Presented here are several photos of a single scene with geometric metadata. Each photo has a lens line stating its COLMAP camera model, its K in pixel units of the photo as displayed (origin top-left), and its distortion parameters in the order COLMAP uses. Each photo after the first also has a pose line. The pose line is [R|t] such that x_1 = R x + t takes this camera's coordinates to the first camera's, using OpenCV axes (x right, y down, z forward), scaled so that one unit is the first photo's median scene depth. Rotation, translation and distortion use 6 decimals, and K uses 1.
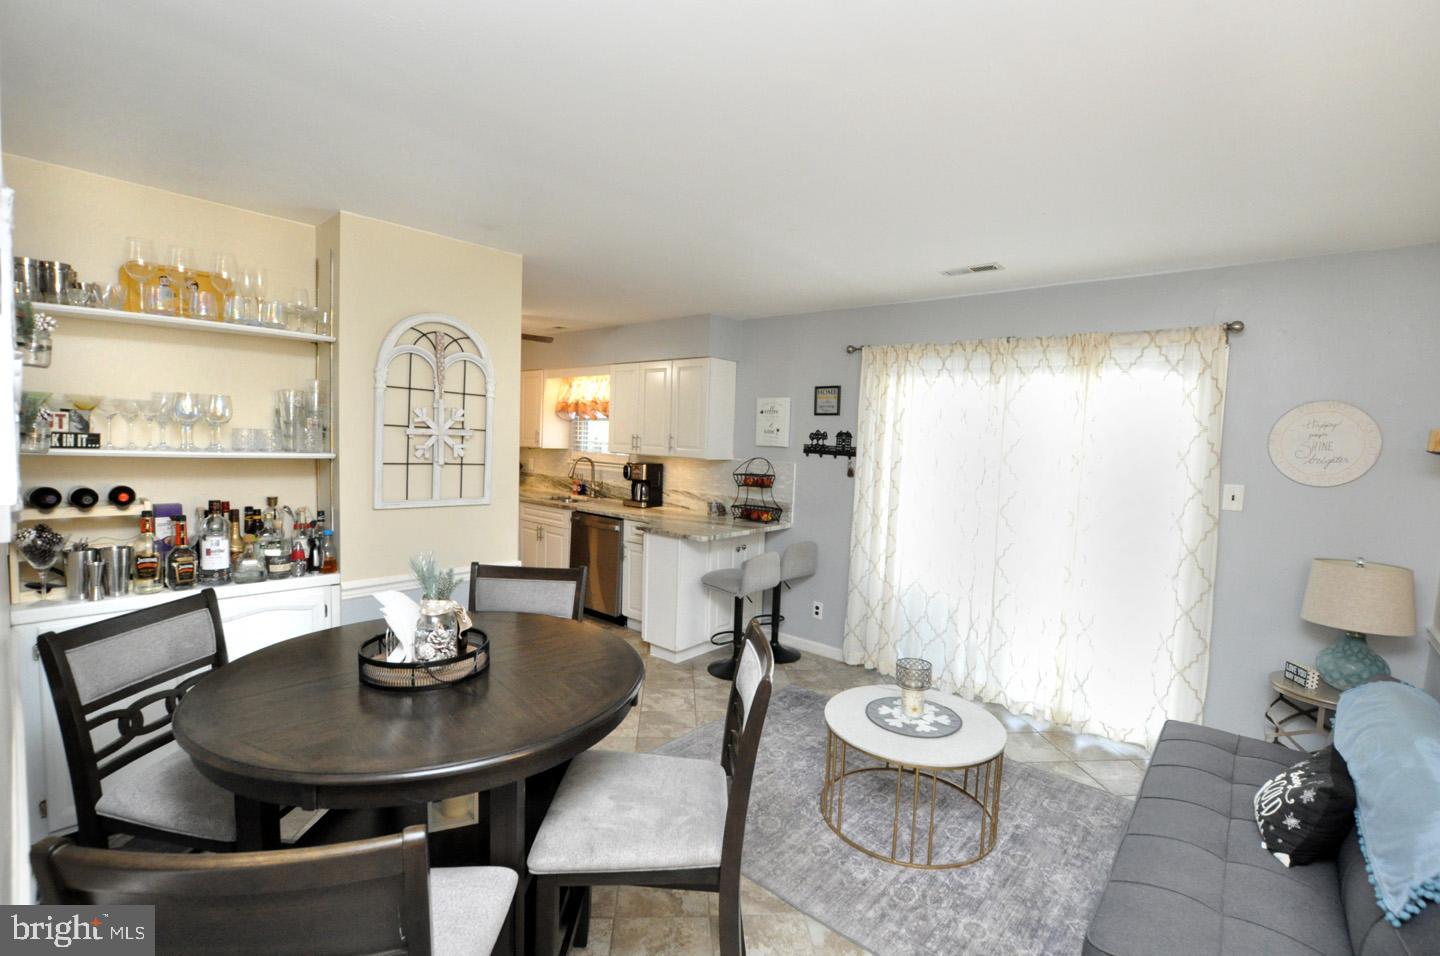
lens RADIAL K [[632.9, 0, 720.2], [0, 632.9, 481.7], [0, 0, 1]] dist [-0.034021, 0.004480]
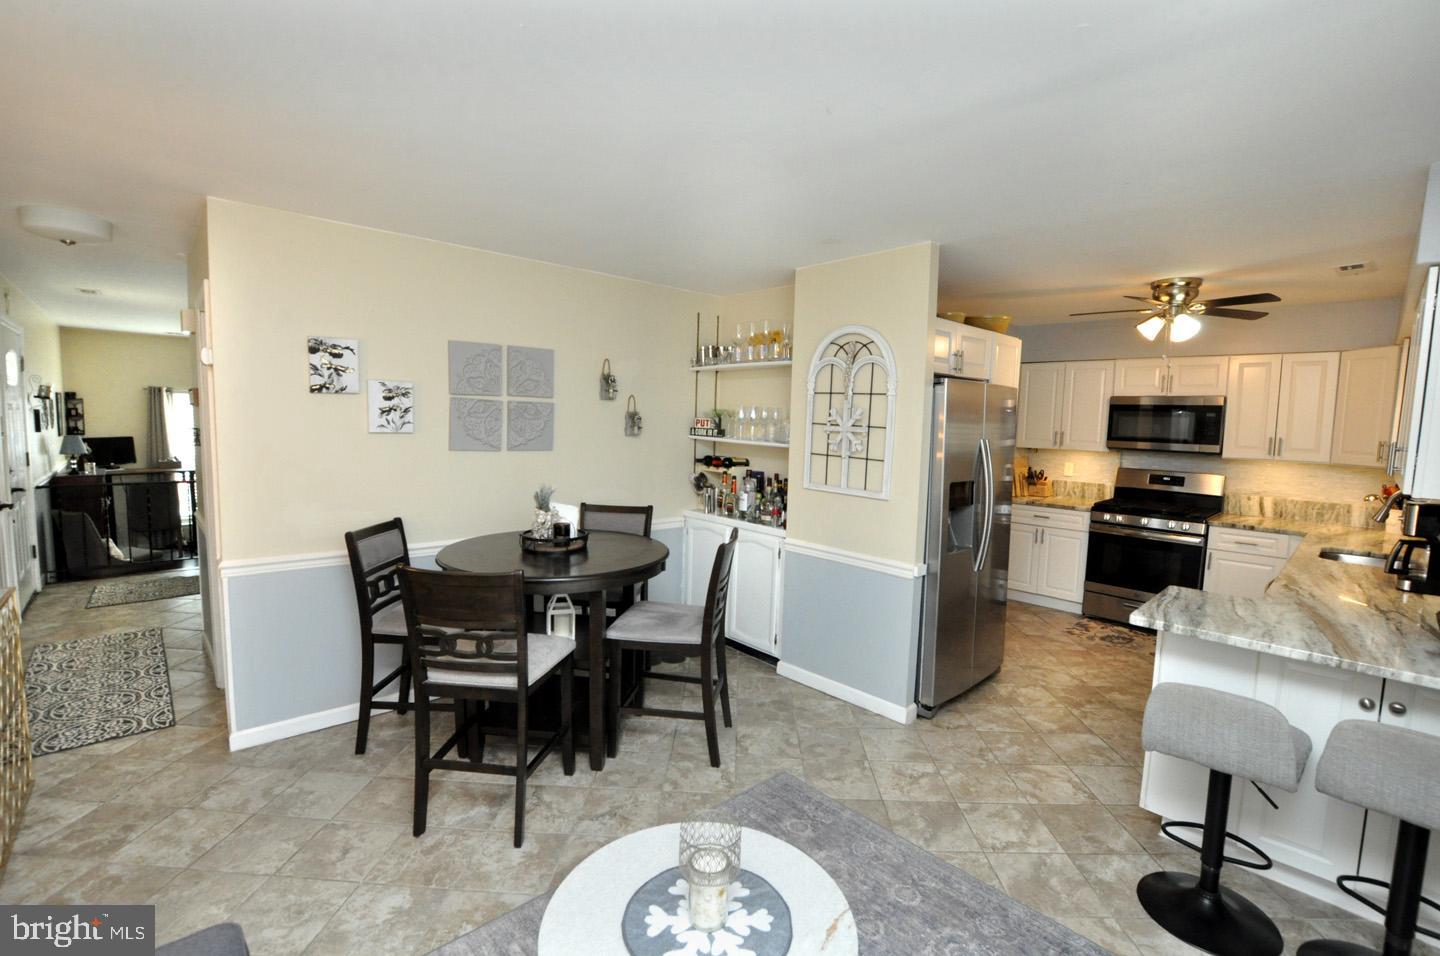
lens RADIAL K [[632.7, 0, 727.9], [0, 632.7, 478.0], [0, 0, 1]] dist [-0.024314, 0.000246]
pose [[-0.091509, 0.058284, -0.994097, 0.483481], [-0.100362, 0.992663, 0.067439, -0.031177], [0.990734, 0.105940, -0.084988, 0.595363]]
